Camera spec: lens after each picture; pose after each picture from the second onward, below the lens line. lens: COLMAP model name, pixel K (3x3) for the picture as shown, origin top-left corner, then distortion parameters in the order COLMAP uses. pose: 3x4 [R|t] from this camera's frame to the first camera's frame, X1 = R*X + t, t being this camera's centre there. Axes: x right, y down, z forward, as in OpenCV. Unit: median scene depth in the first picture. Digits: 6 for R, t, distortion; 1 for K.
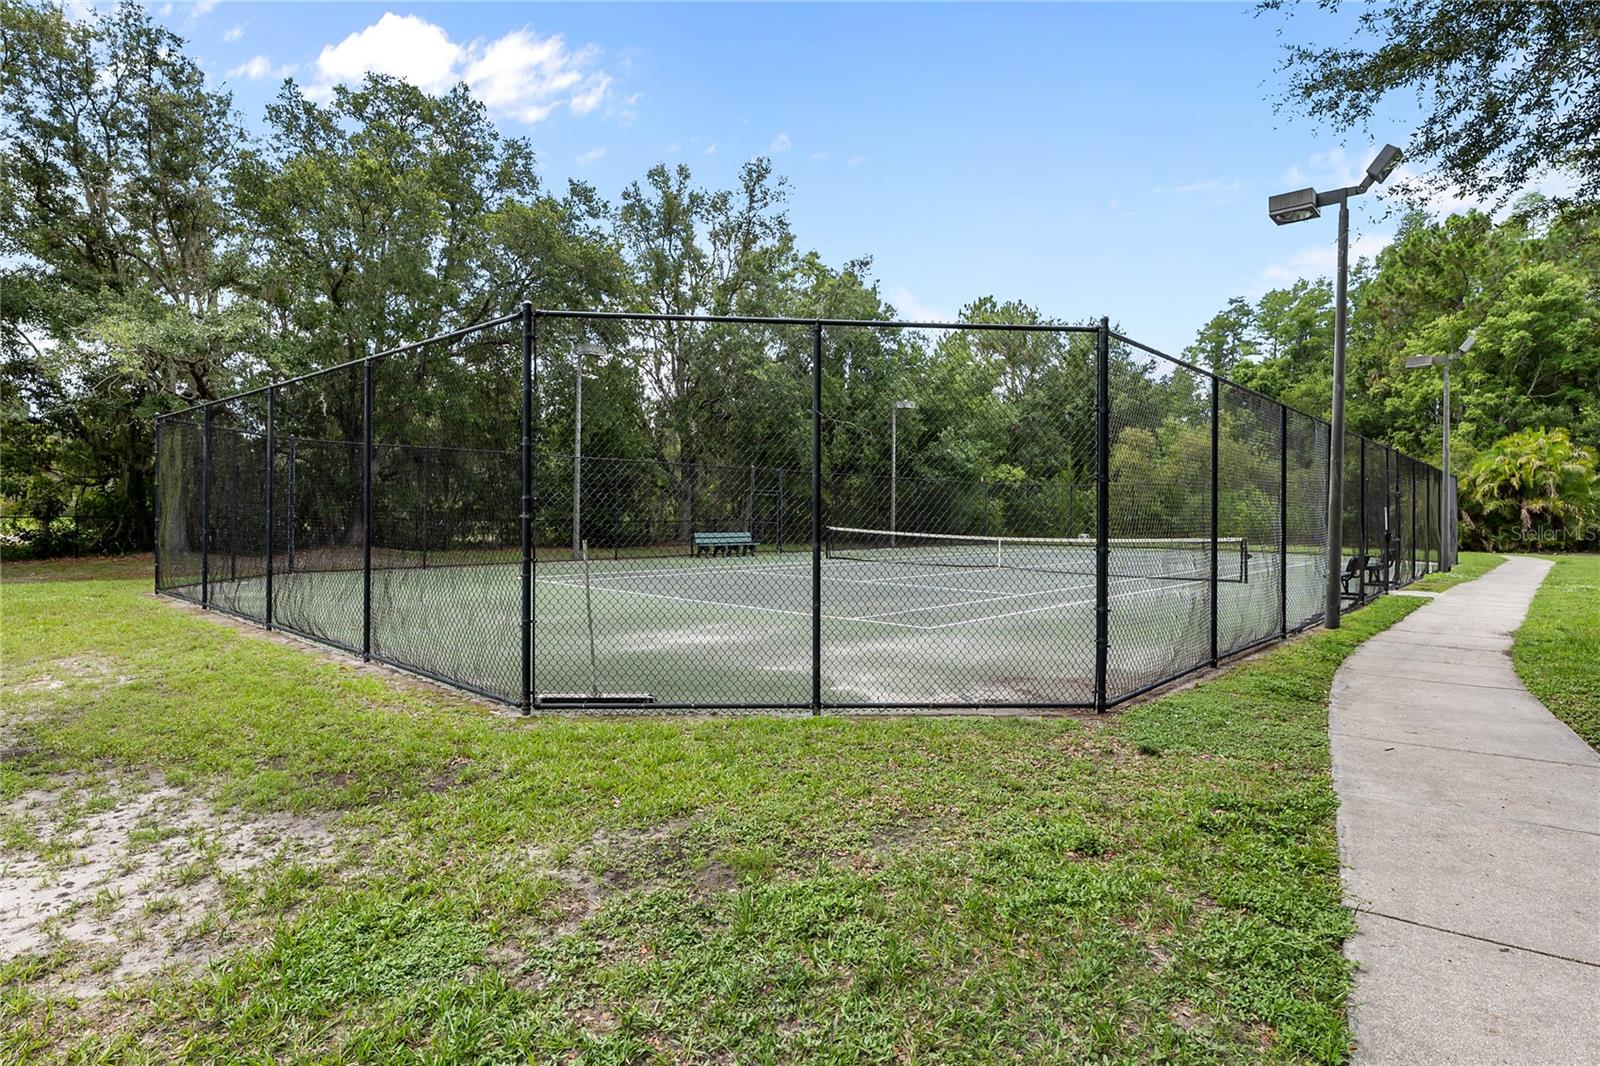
lens RADIAL K [[854.9, 0, 800.0], [0, 854.9, 533.0], [0, 0, 1]] dist [0.000390, 0.000002]
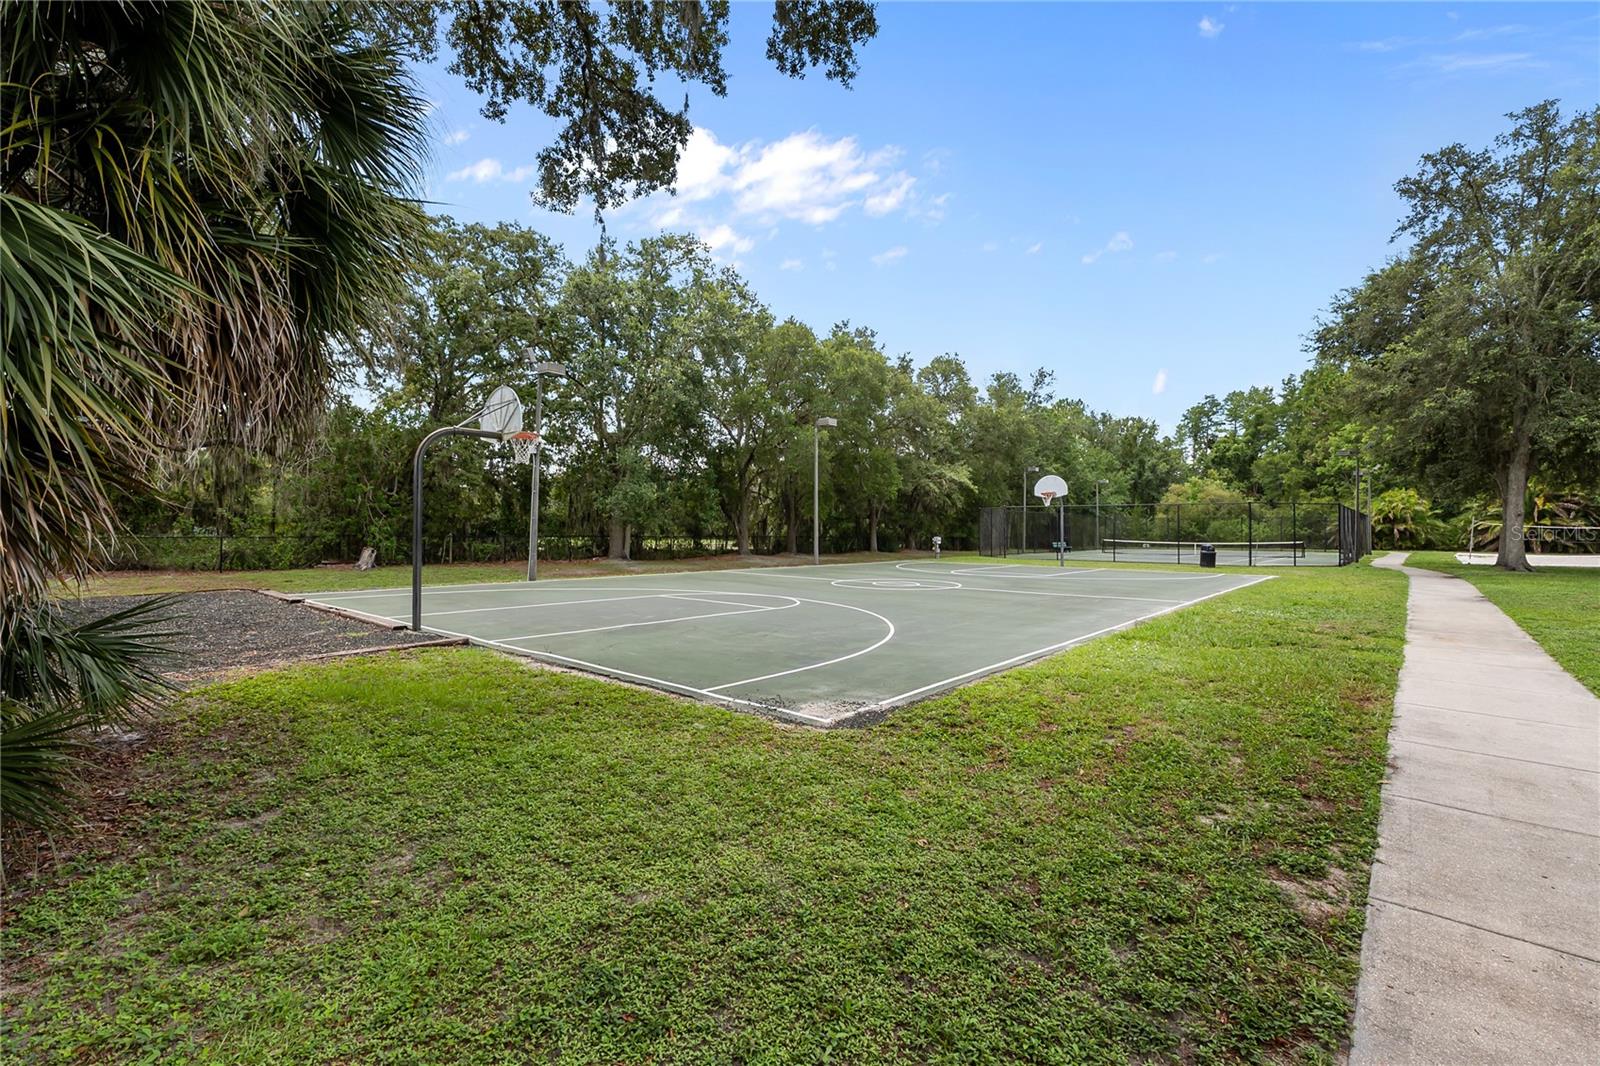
lens RADIAL K [[707.0, 0, 800.0], [0, 707.0, 533.0], [0, 0, 1]] dist [-0.000919, -0.000314]
pose [[0.999978, -0.002826, 0.005986, -0.518473], [0.002959, 0.999747, -0.022288, 0.013236], [-0.005922, 0.022305, 0.999734, -0.600010]]
